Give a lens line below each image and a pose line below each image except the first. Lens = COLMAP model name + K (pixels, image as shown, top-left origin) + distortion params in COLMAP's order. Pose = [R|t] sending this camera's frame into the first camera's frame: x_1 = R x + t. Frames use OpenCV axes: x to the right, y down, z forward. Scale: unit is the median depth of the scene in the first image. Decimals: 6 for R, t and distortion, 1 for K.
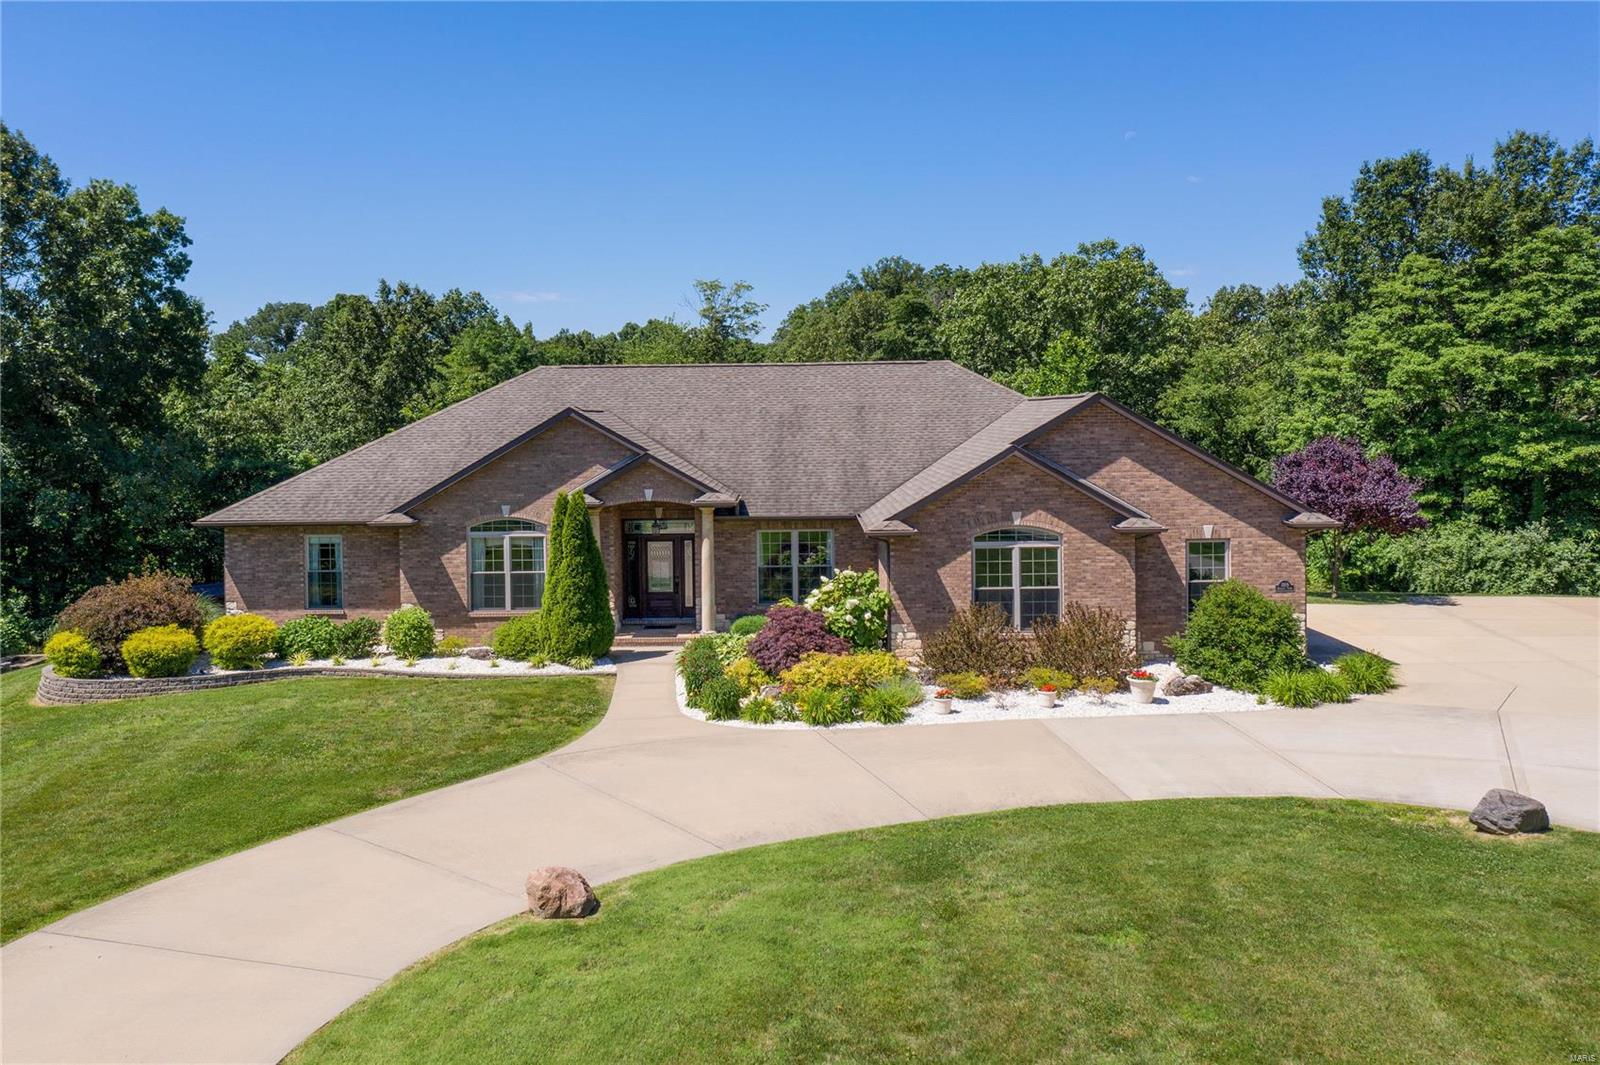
lens RADIAL K [[1264.7, 0, 770.6], [0, 1264.7, 504.7], [0, 0, 1]] dist [-0.015175, -0.007672]
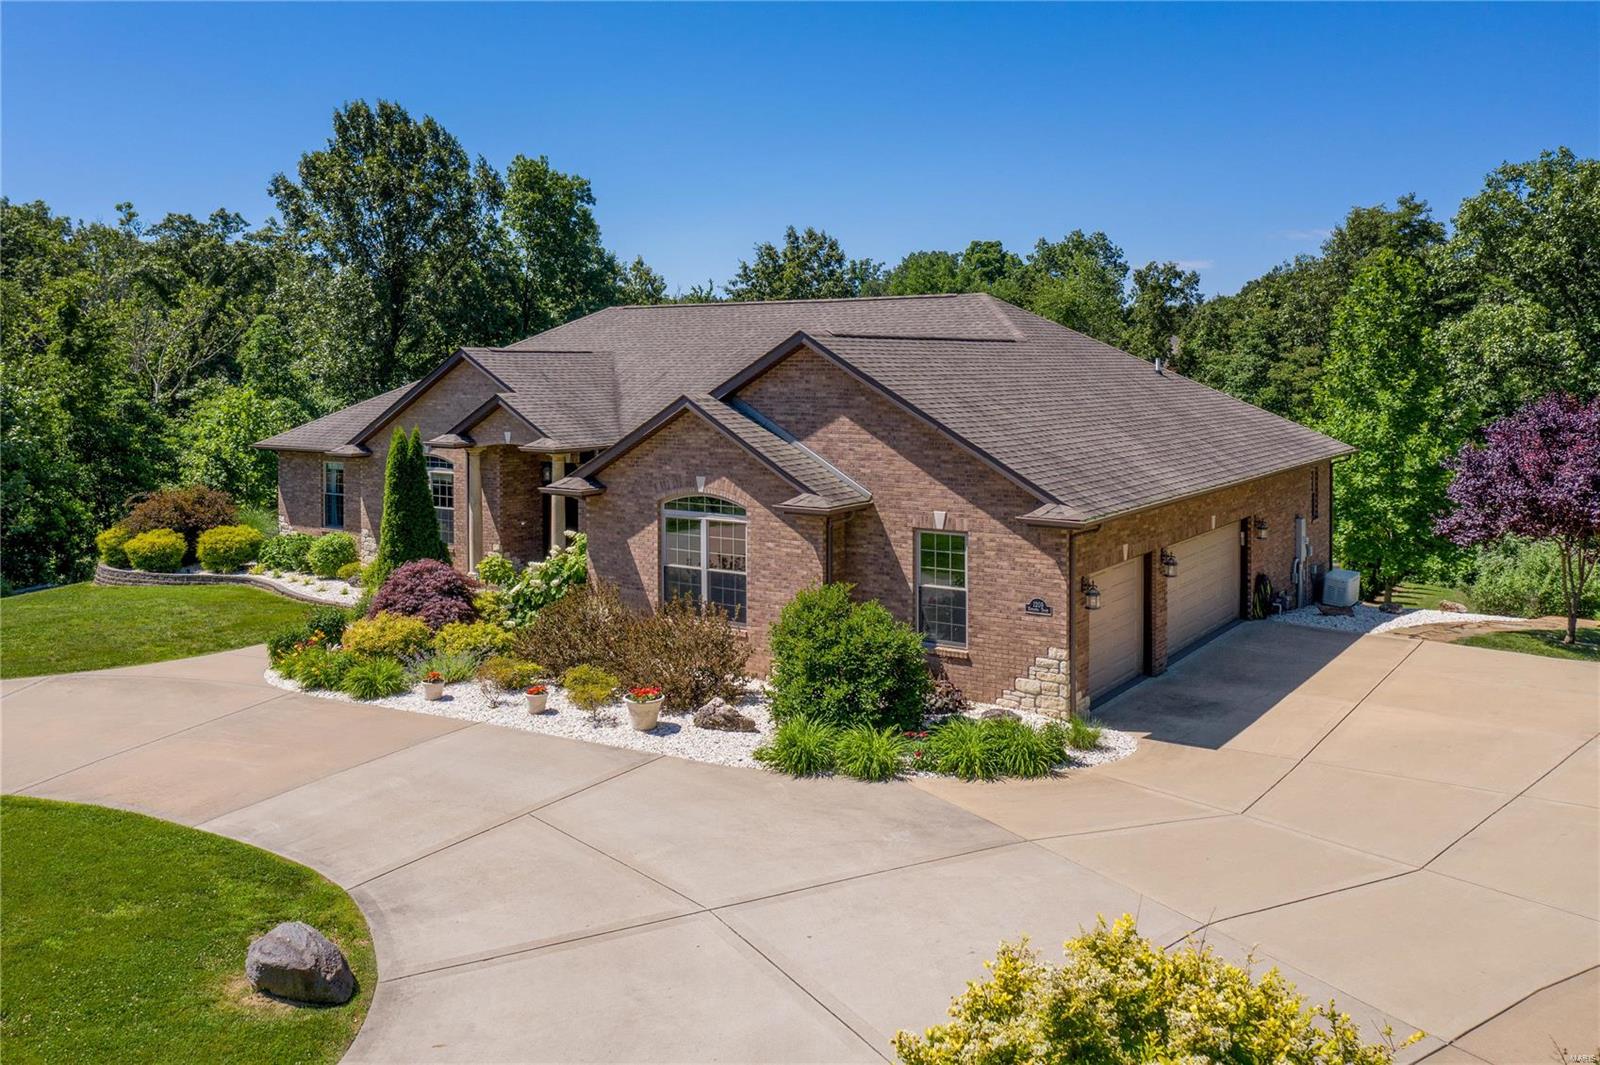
lens RADIAL K [[1268.7, 0, 800.5], [0, 1268.7, 457.2], [0, 0, 1]] dist [0.003713, -0.000299]
pose [[0.828078, 0.052835, -0.558118, 0.690632], [-0.049935, 0.998543, 0.020440, -0.026263], [0.558385, 0.010944, 0.829510, 0.343344]]
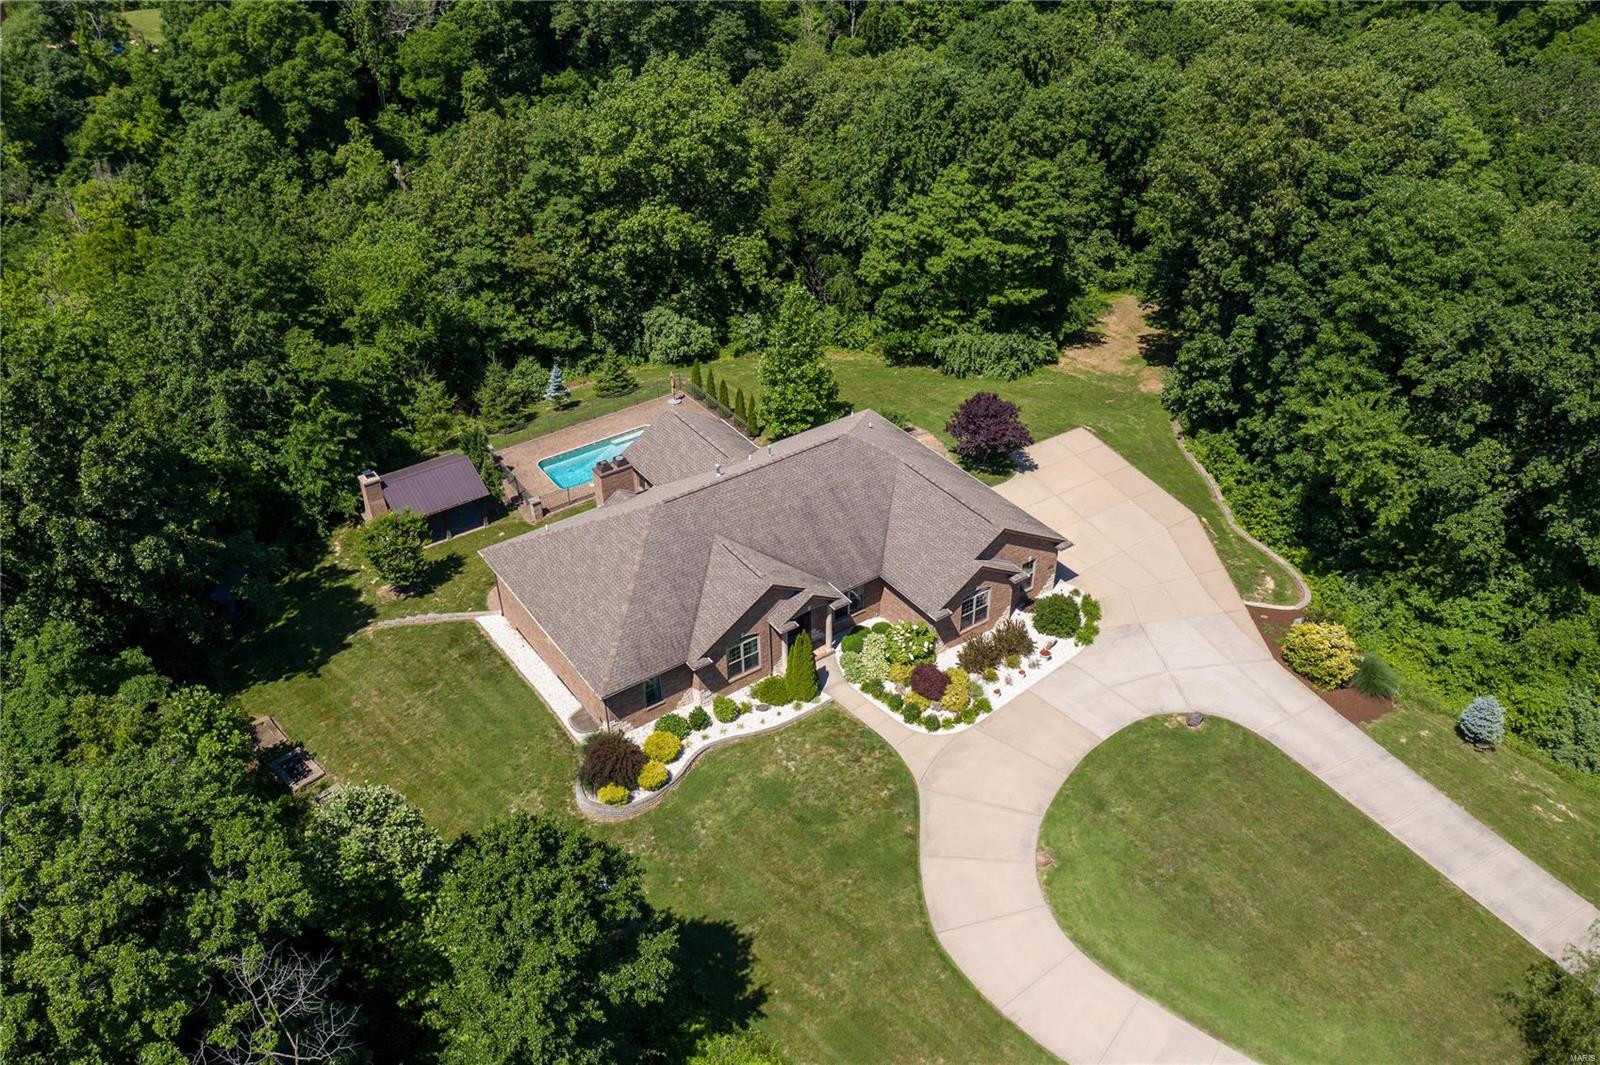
lens RADIAL K [[1294.6, 0, 800.0], [0, 1294.6, 532.5], [0, 0, 1]] dist [-0.002998, 0.000634]
pose [[0.810385, -0.325803, 0.486958, -1.191948], [0.032472, 0.854830, 0.517892, -1.315030], [-0.584997, -0.403879, 0.703321, -0.475244]]
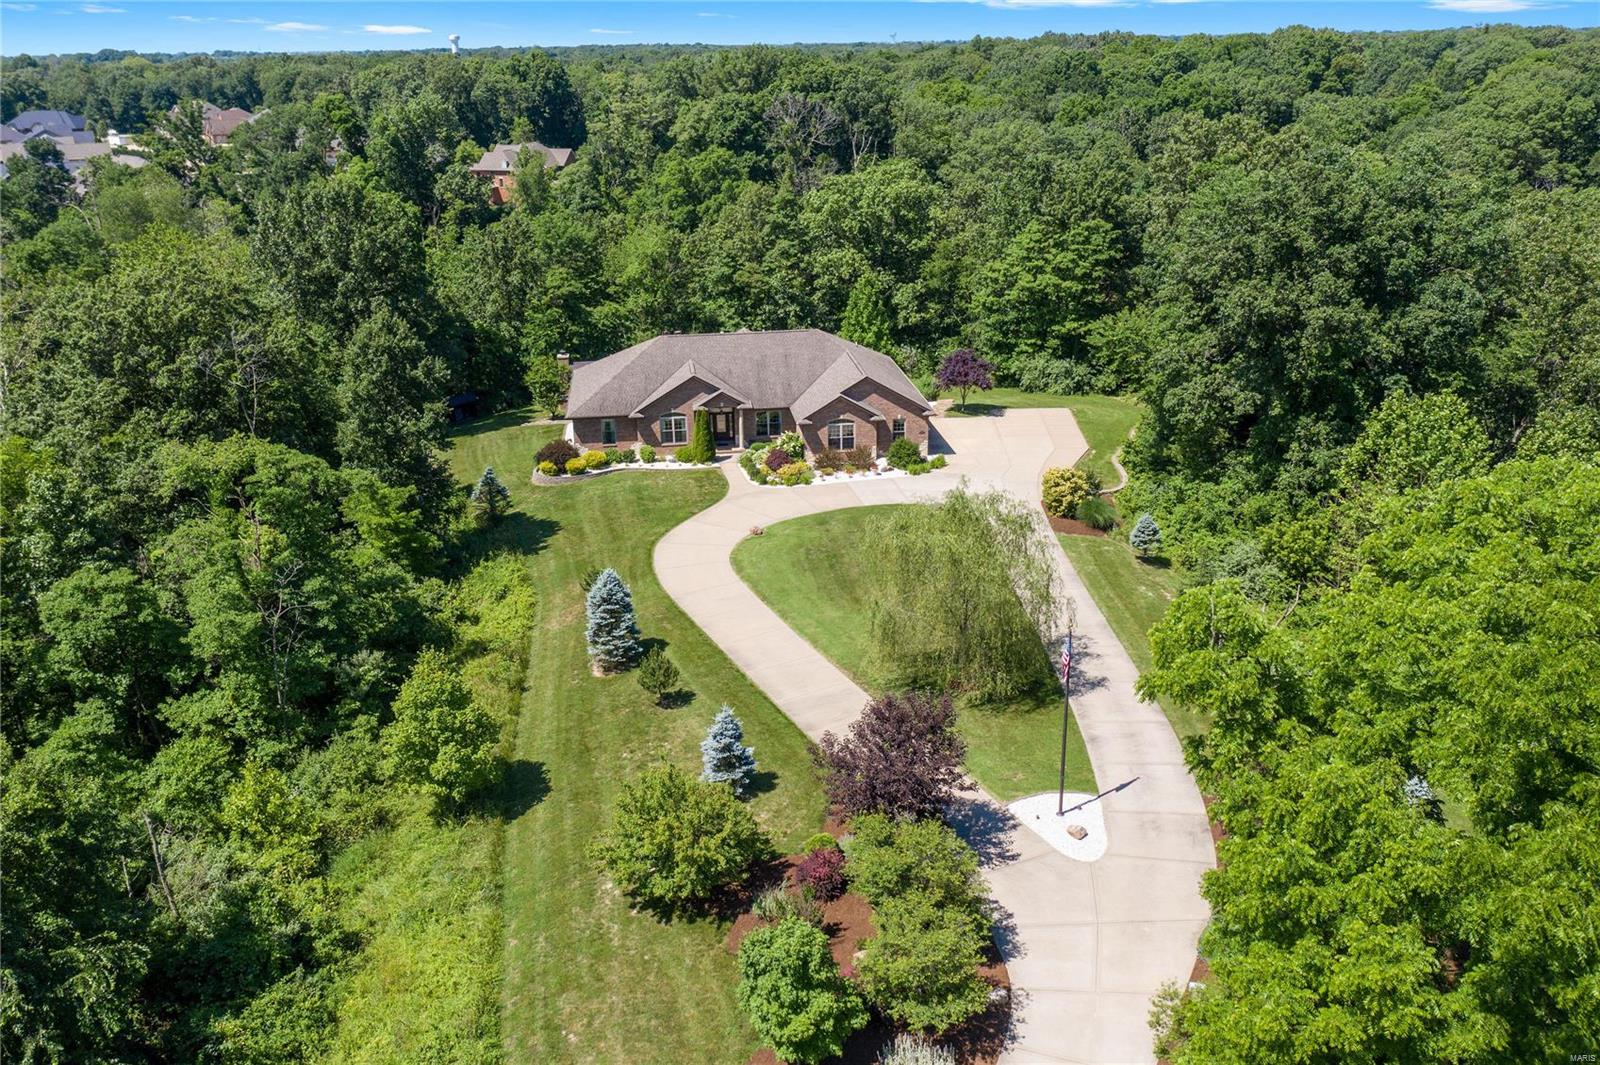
lens RADIAL K [[1294.6, 0, 800.0], [0, 1294.6, 532.5], [0, 0, 1]] dist [-0.002998, 0.000634]
pose [[0.988311, -0.047980, 0.144706, -0.405742], [0.002688, 0.954521, 0.298131, -0.691707], [-0.152429, -0.294257, 0.943492, -2.205911]]
